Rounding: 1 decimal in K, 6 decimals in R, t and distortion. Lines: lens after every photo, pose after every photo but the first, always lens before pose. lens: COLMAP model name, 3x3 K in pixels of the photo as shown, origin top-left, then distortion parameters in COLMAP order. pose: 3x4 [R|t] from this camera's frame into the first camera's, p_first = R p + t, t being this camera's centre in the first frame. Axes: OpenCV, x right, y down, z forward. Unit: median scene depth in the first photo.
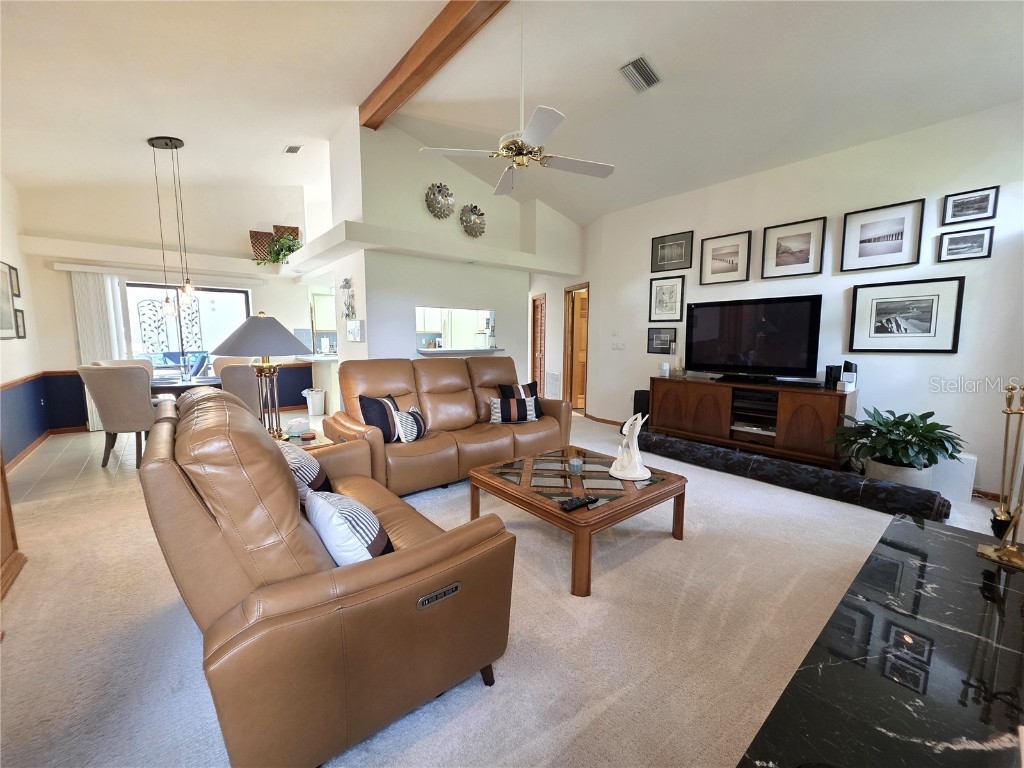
lens RADIAL K [[417.2, 0, 515.4], [0, 417.2, 384.9], [0, 0, 1]] dist [0.000825, 0.000157]
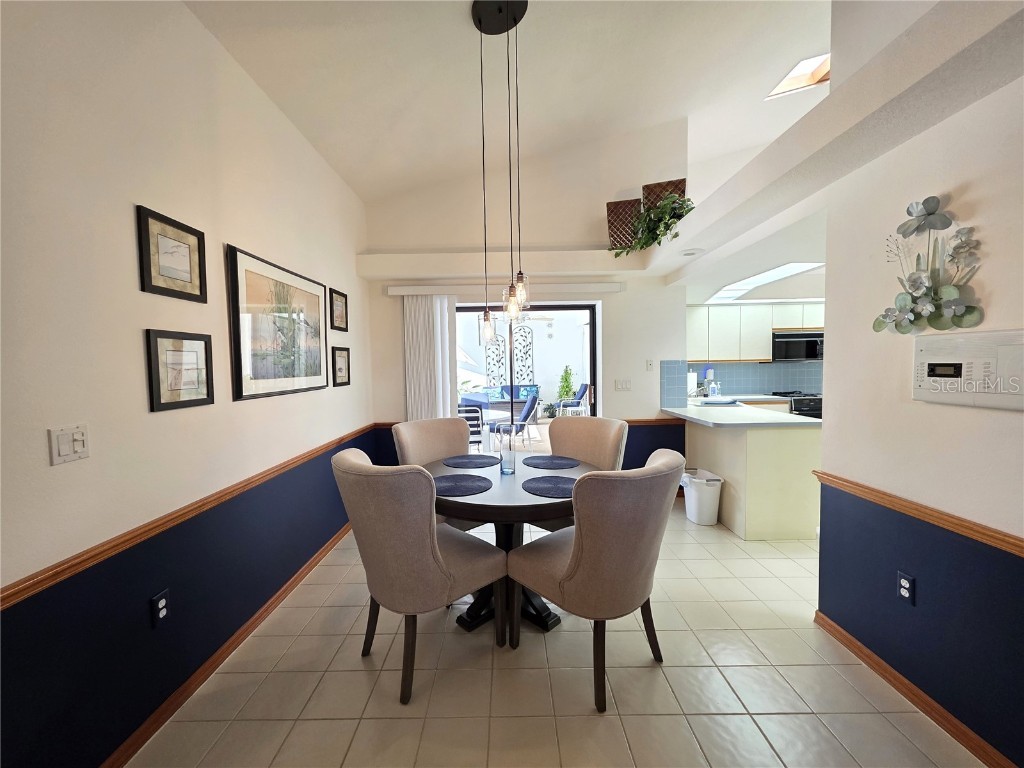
lens RADIAL K [[406.9, 0, 506.0], [0, 406.9, 385.0], [0, 0, 1]] dist [-0.000236, -0.000441]
pose [[0.760842, 0.014084, -0.648785, -0.341507], [-0.052915, 0.997782, -0.040395, -0.069025], [0.646776, 0.065065, 0.759899, 0.446514]]
